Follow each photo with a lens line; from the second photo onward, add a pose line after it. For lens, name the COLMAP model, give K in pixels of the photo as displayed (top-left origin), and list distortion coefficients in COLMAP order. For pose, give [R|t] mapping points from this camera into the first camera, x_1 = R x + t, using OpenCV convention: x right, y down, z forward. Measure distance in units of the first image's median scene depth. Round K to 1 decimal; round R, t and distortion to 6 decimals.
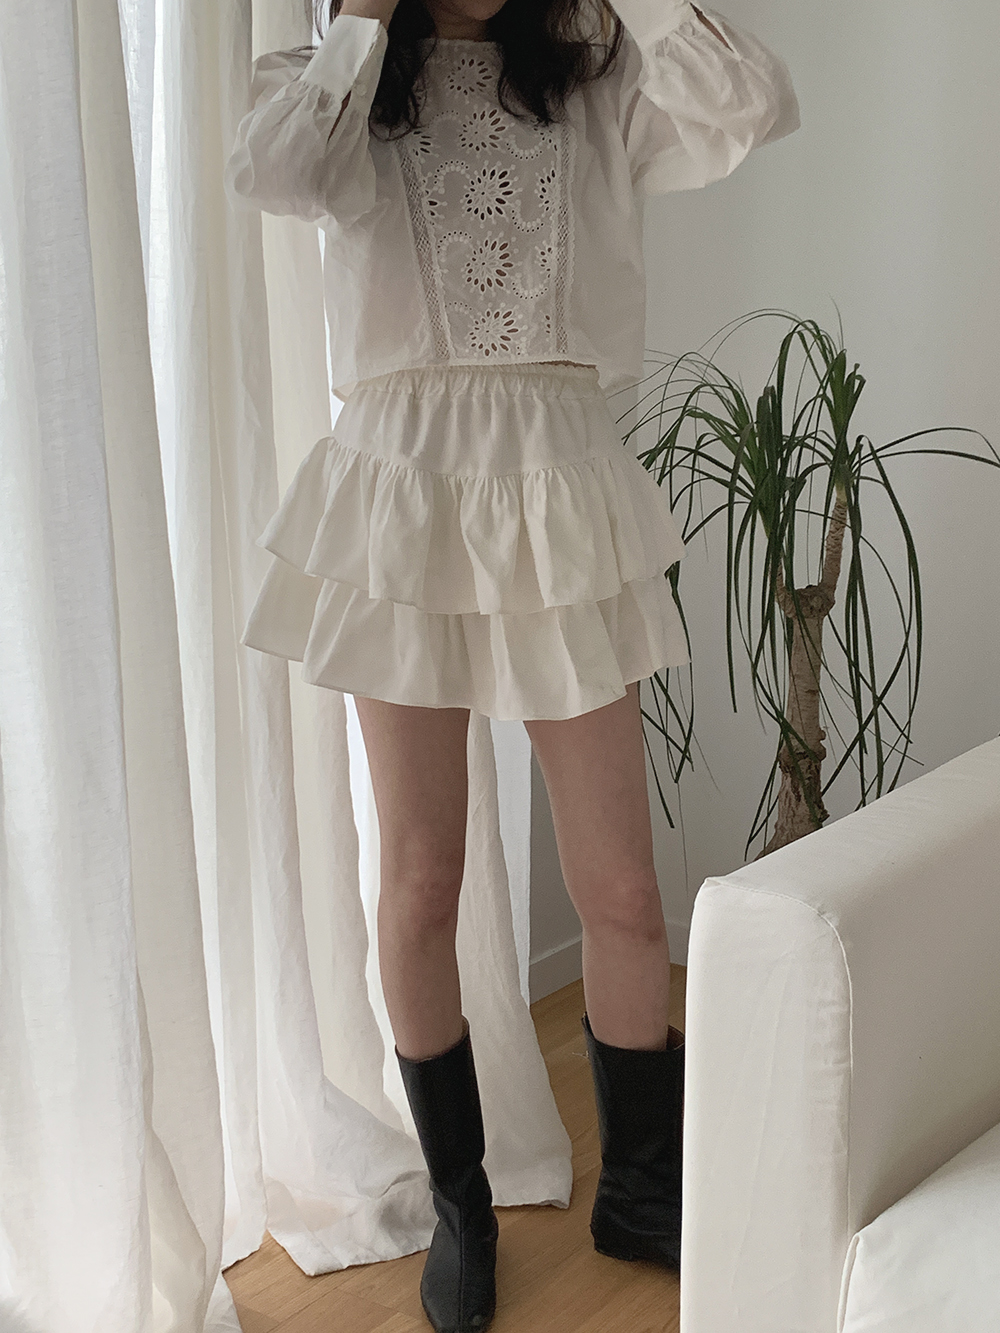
lens RADIAL K [[1570.1, 0, 489.3], [0, 1570.1, 660.4], [0, 0, 1]] dist [0.029139, 0.000000]
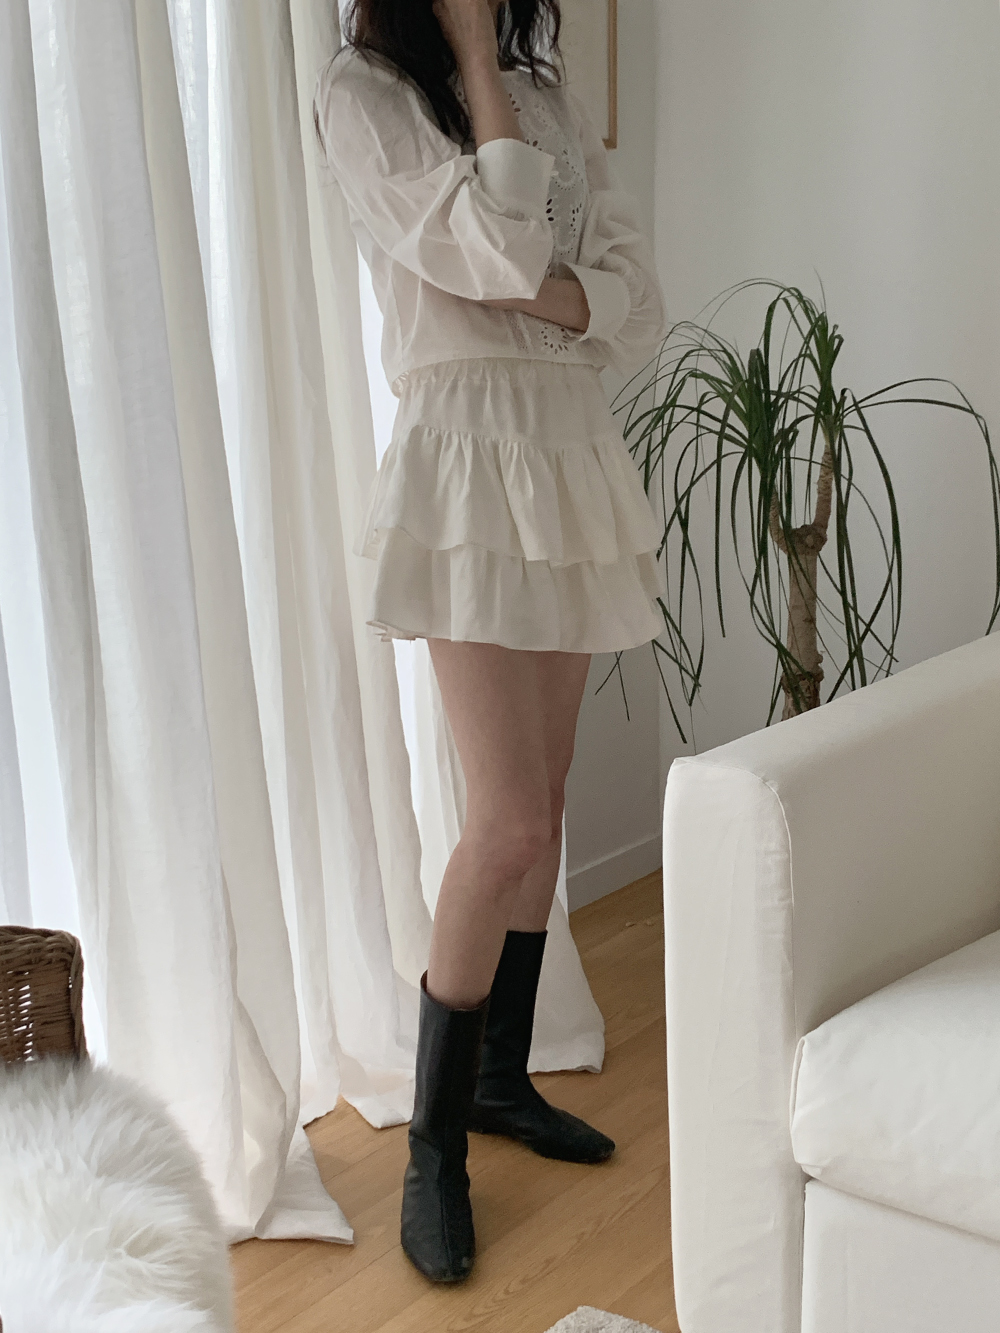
lens RADIAL K [[1518.3, 0, 495.9], [0, 1518.3, 664.8], [0, 0, 1]] dist [0.069177, 0.000000]
pose [[0.998851, -0.032399, -0.035319, 0.025288], [0.033470, 0.998984, 0.030185, 0.014677], [0.034305, -0.031333, 0.998920, -0.119488]]
